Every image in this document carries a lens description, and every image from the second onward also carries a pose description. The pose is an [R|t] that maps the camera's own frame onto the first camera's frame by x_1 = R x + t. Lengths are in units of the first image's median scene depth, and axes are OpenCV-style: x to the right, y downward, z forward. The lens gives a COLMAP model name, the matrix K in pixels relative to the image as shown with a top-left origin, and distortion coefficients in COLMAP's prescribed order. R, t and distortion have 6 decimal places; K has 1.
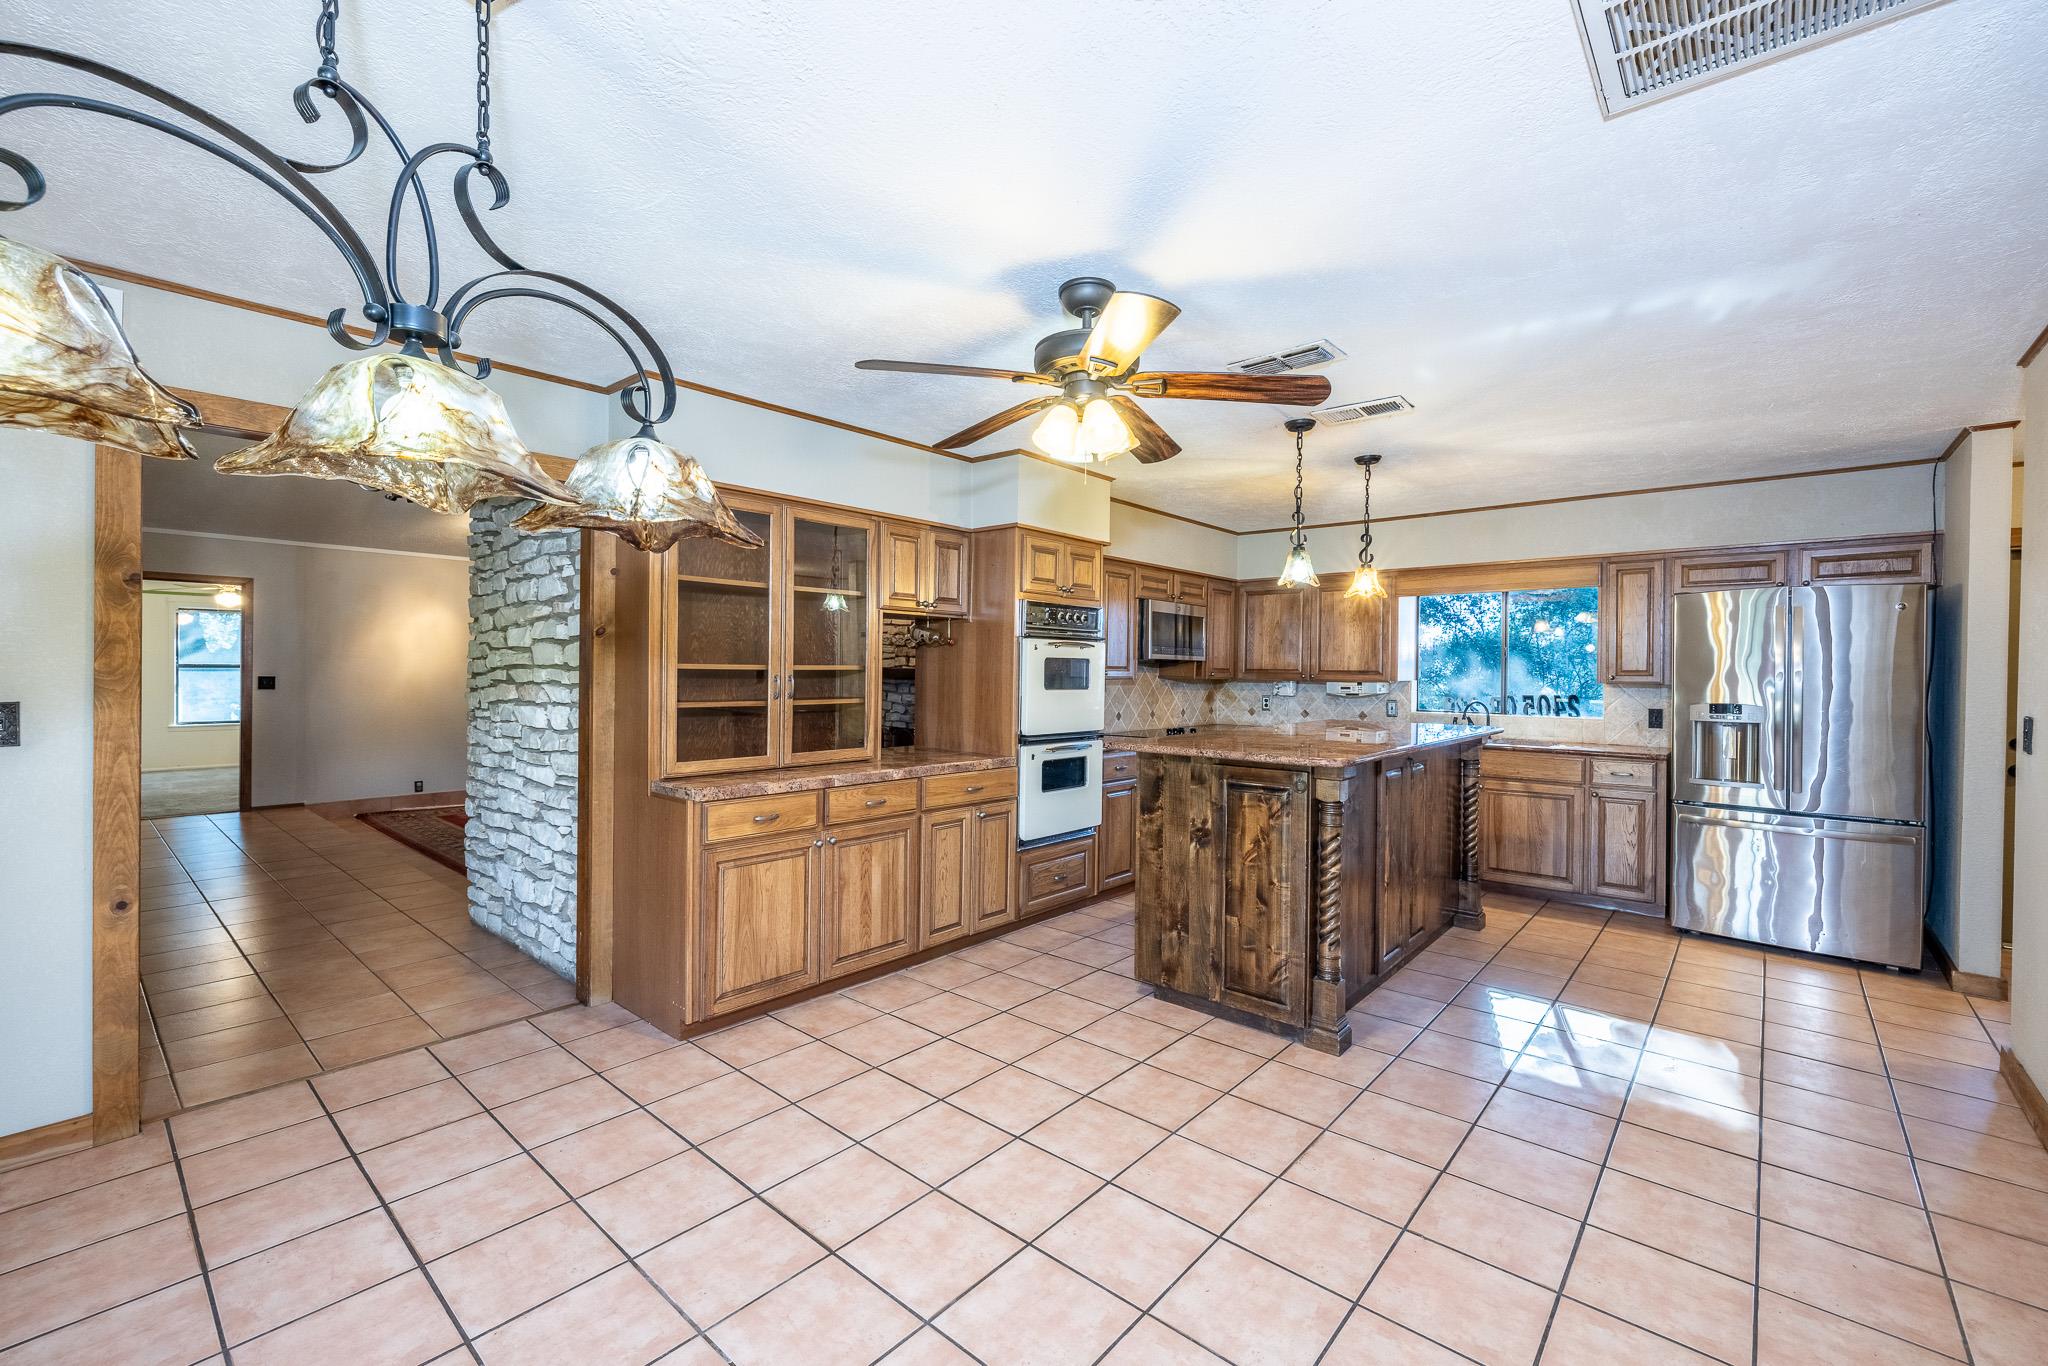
lens RADIAL K [[848.3, 0, 1026.3], [0, 848.3, 674.9], [0, 0, 1]] dist [0.003776, -0.005732]
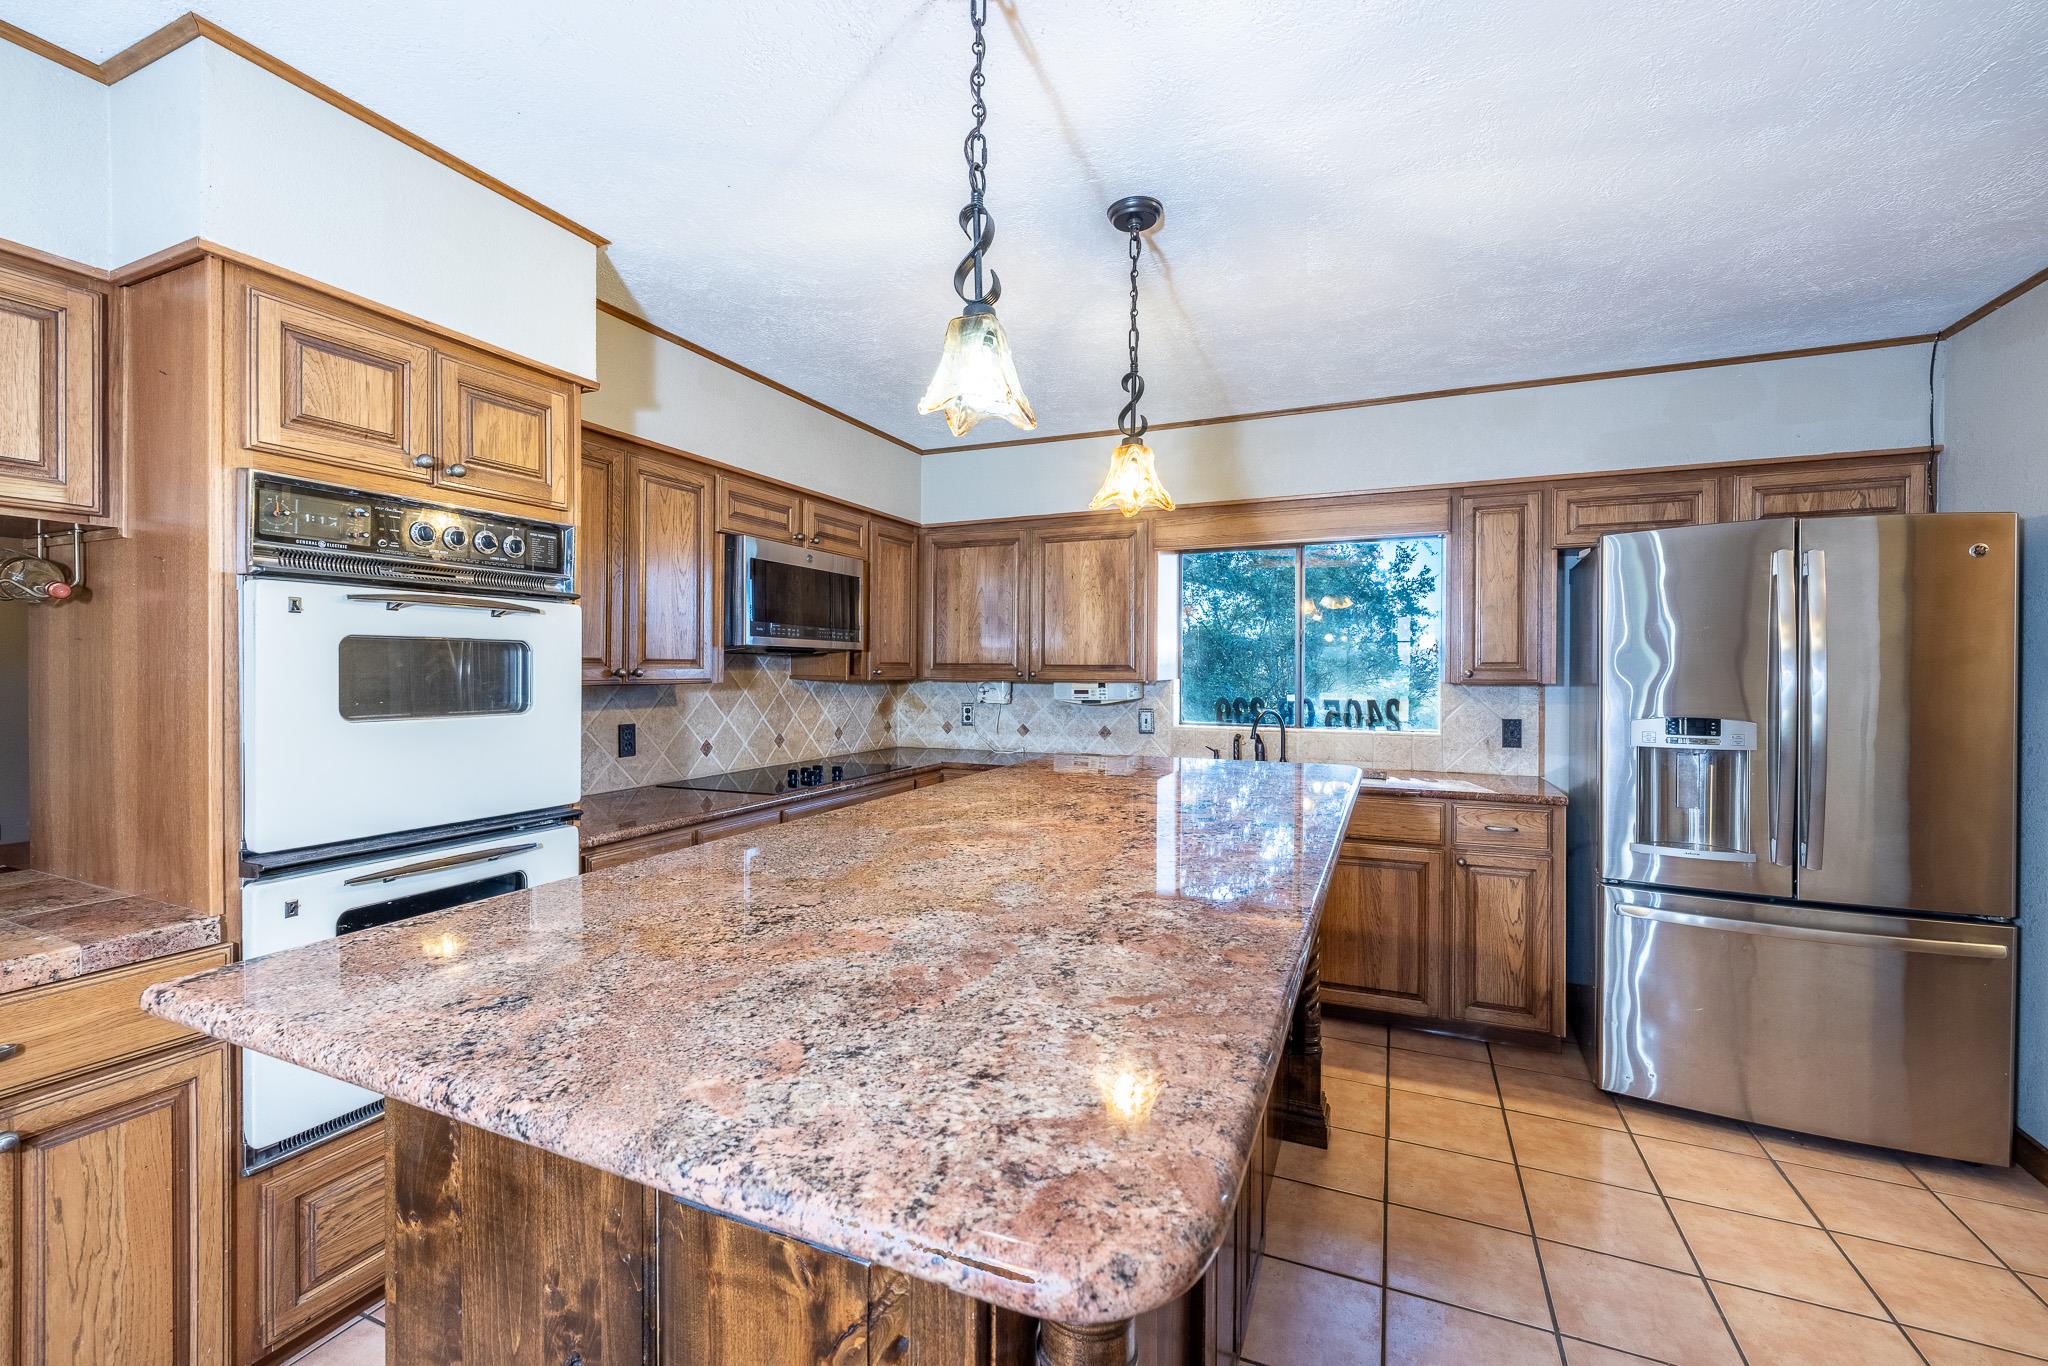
lens RADIAL K [[848.3, 0, 1012.5], [0, 848.3, 676.9], [0, 0, 1]] dist [0.003776, -0.005732]
pose [[0.957098, -0.010201, 0.289584, 0.194068], [0.007800, 0.999925, 0.009444, -0.003382], [-0.289659, -0.006780, 0.957106, 0.553378]]
